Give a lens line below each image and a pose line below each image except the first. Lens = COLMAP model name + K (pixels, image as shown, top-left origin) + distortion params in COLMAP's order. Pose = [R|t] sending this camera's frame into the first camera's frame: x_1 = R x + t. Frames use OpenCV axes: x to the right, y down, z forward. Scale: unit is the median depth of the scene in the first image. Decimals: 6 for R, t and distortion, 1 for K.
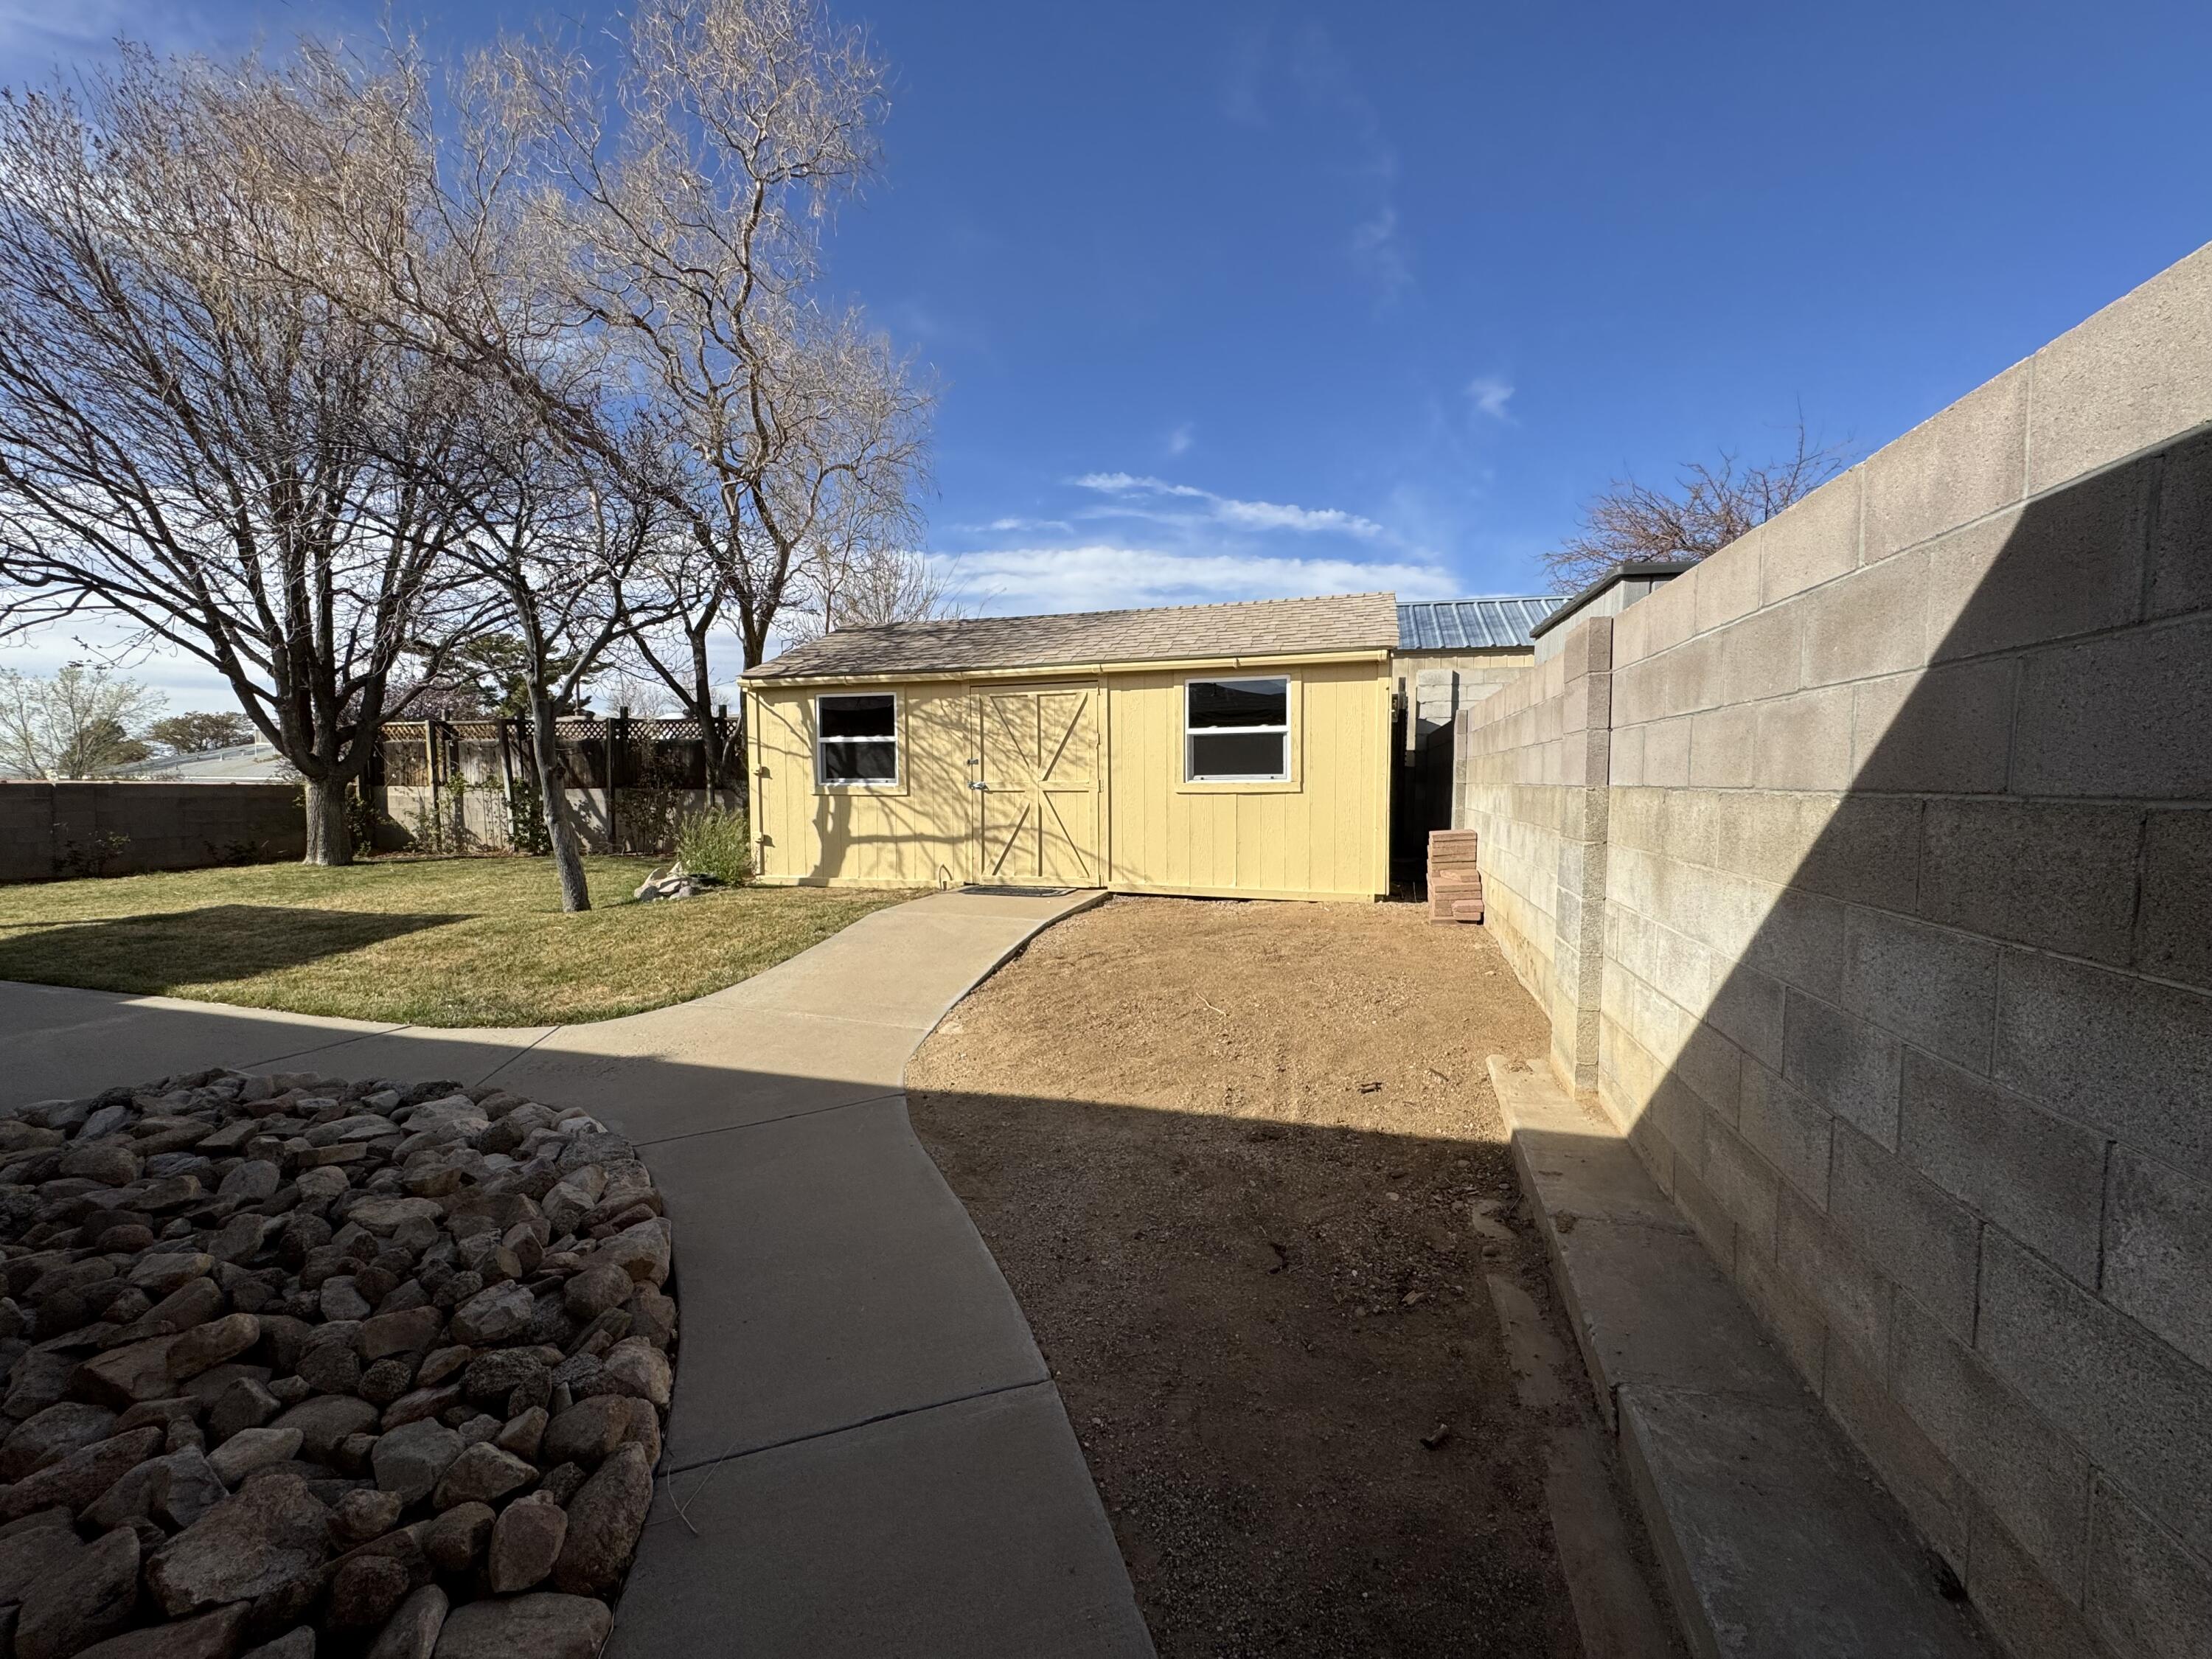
lens RADIAL K [[883.4, 0, 1106.3], [0, 883.4, 829.3], [0, 0, 1]] dist [0.000607, 0.000072]
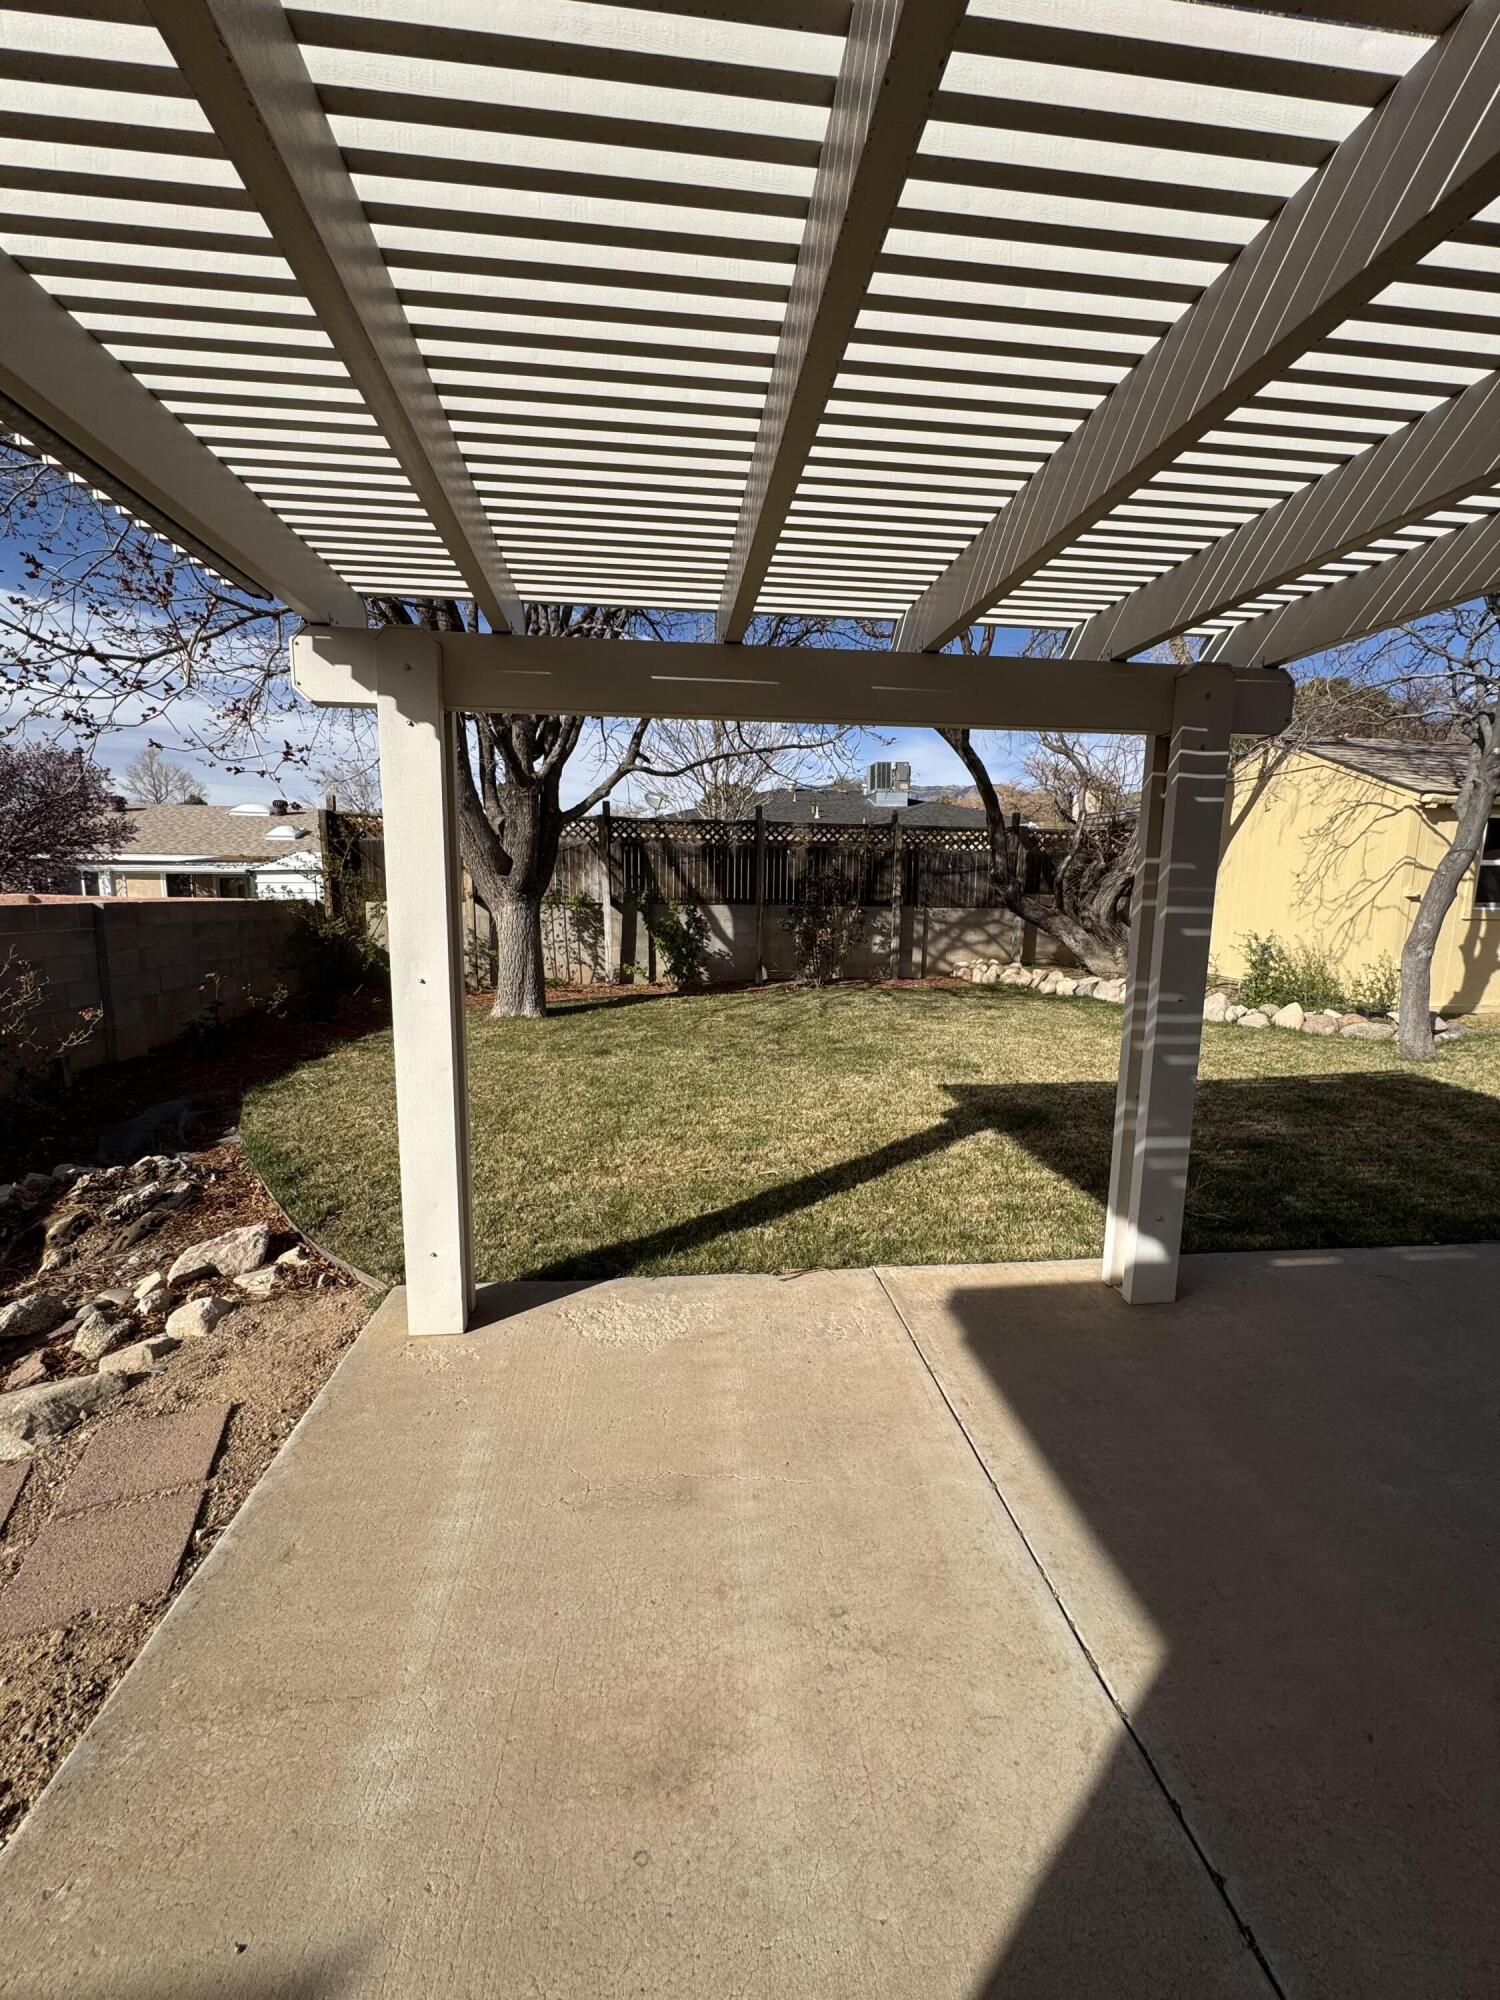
lens RADIAL K [[798.8, 0, 750.0], [0, 798.8, 1000.8], [0, 0, 1]] dist [0.000607, 0.000072]
pose [[0.922888, -0.036241, 0.383359, -0.847183], [0.007003, 0.996976, 0.077391, -0.014078], [-0.385004, -0.068739, 0.920351, 0.295699]]
